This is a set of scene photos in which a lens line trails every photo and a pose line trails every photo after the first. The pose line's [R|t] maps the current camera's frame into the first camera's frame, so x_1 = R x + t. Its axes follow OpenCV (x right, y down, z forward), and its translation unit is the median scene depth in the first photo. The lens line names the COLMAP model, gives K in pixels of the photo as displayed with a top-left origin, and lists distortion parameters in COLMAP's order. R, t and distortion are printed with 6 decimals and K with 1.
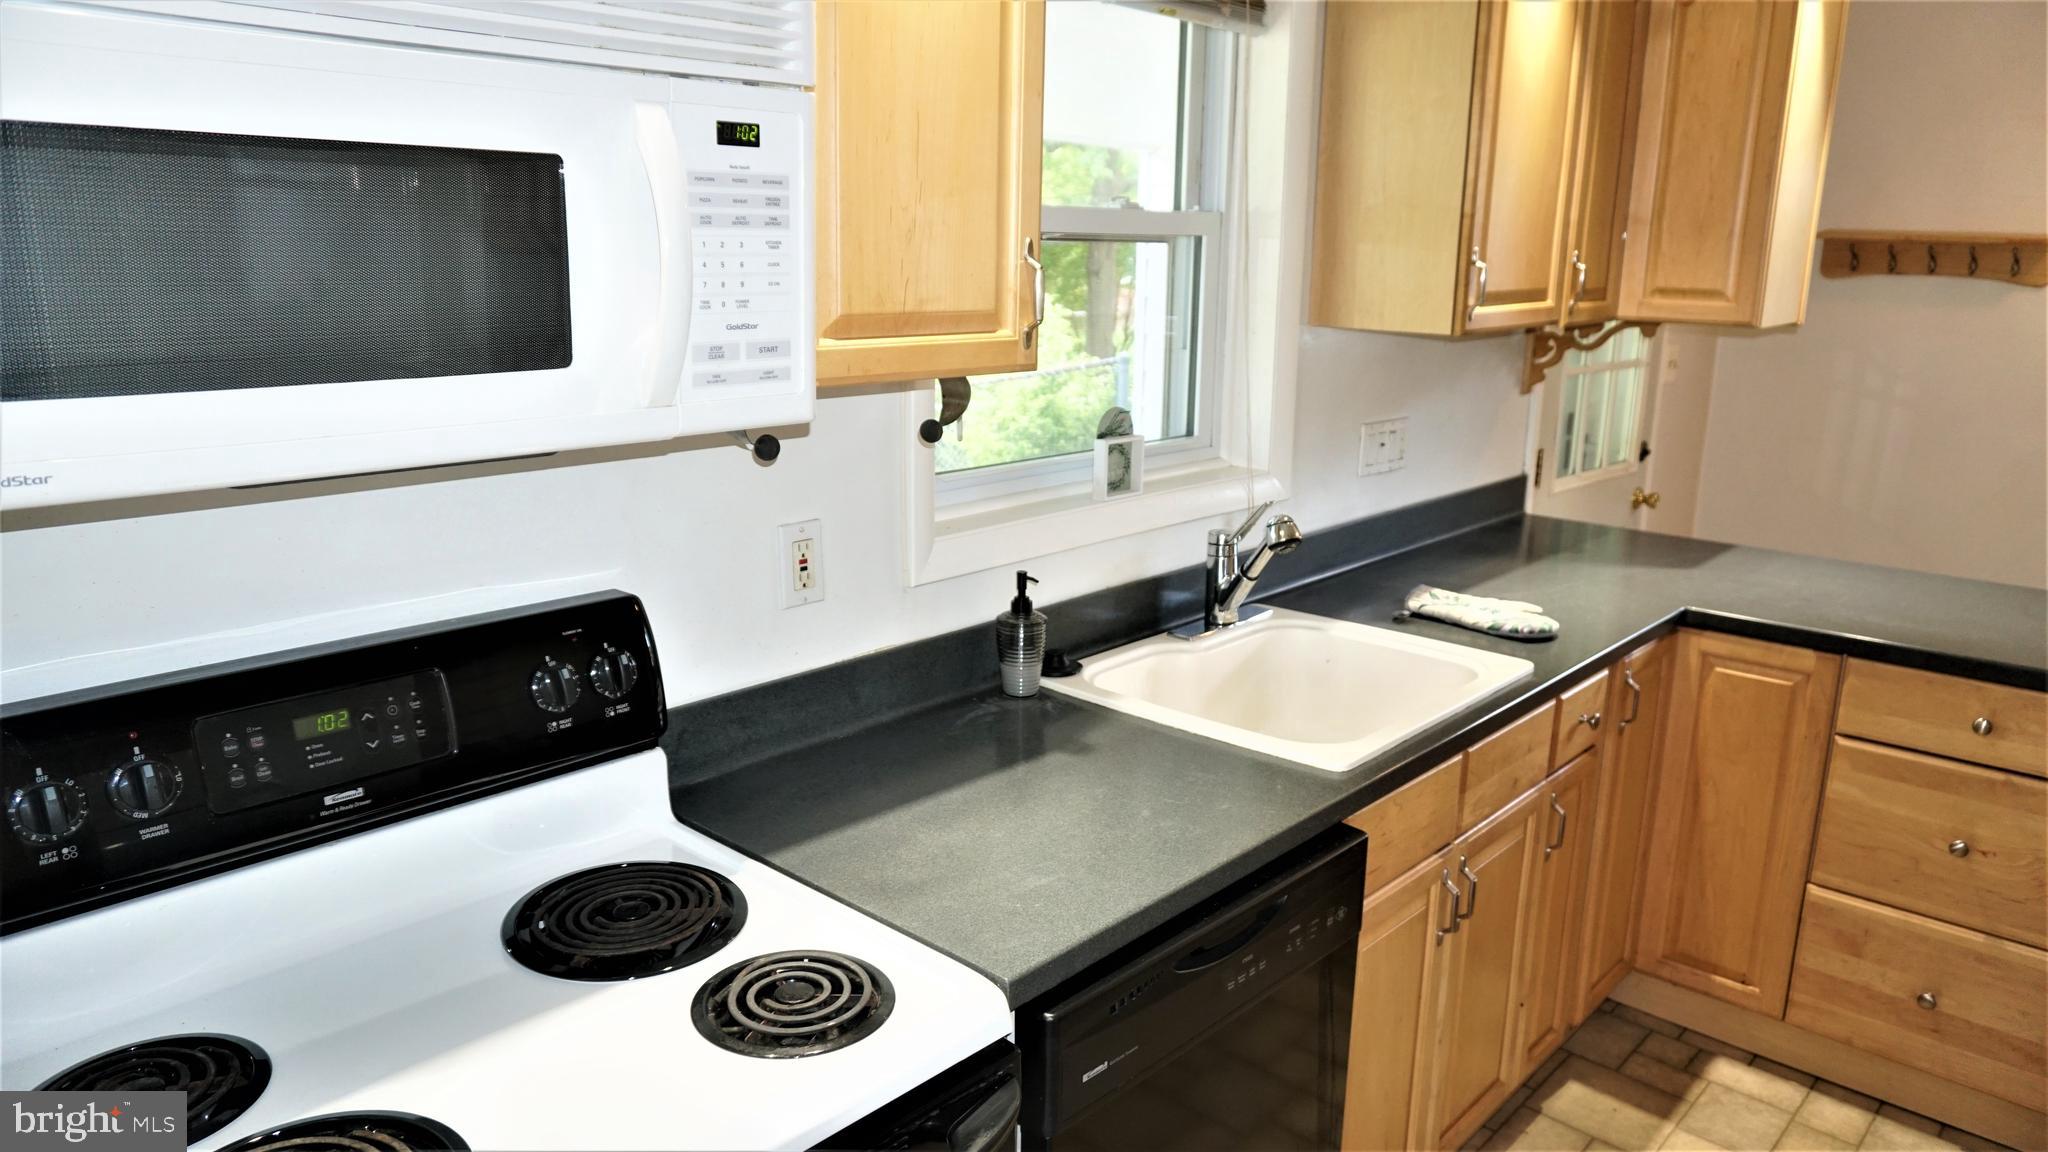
lens RADIAL K [[1369.8, 0, 1018.5], [0, 1369.8, 579.3], [0, 0, 1]] dist [-0.056477, 0.035541]
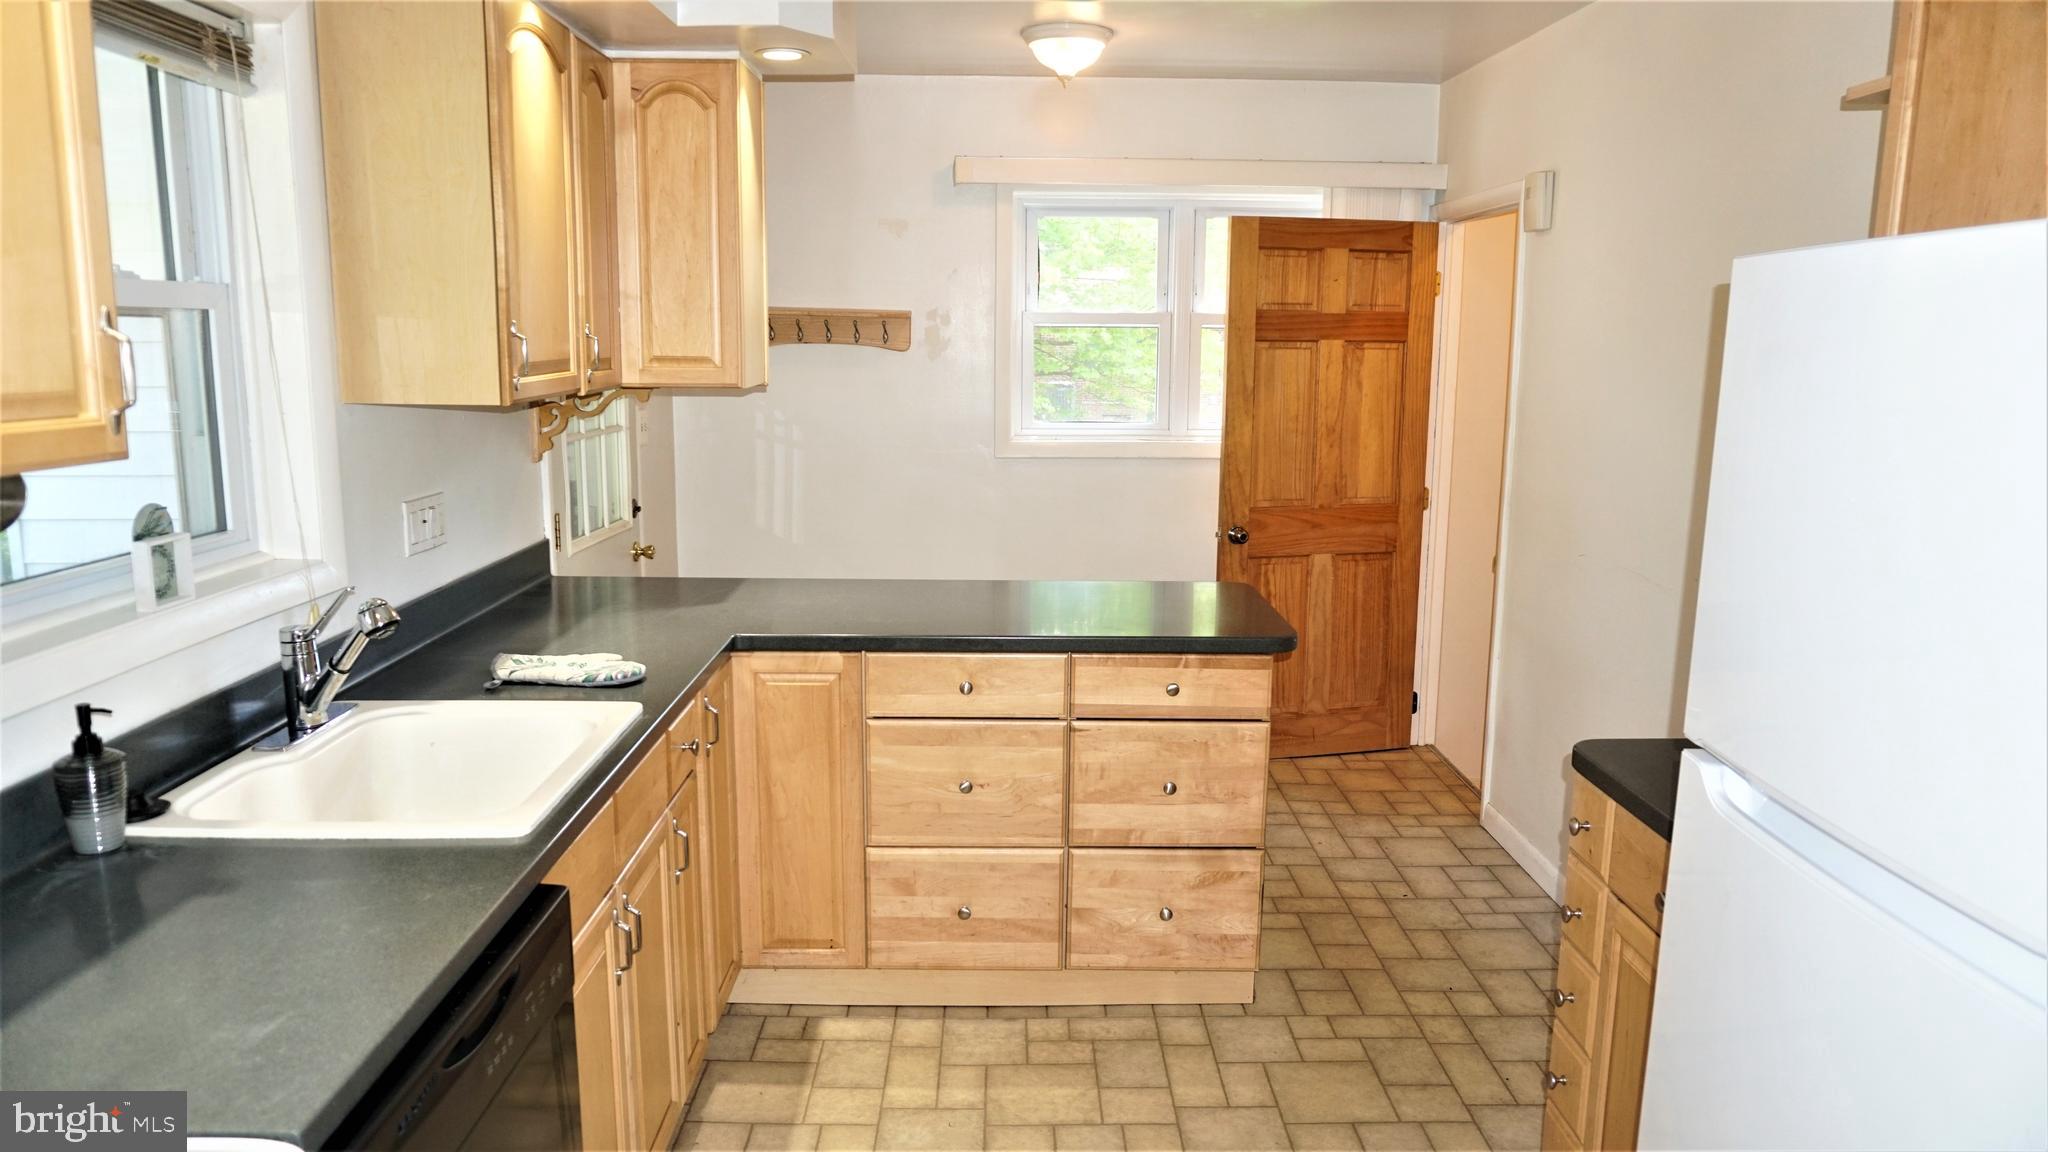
lens RADIAL K [[1369.8, 0, 1041.9], [0, 1369.8, 575.4], [0, 0, 1]] dist [-0.056477, 0.035541]
pose [[0.707058, -0.121932, 0.696564, -0.119519], [0.162312, 0.986707, 0.007964, 0.004336], [-0.688276, 0.107429, 0.717450, 0.001265]]
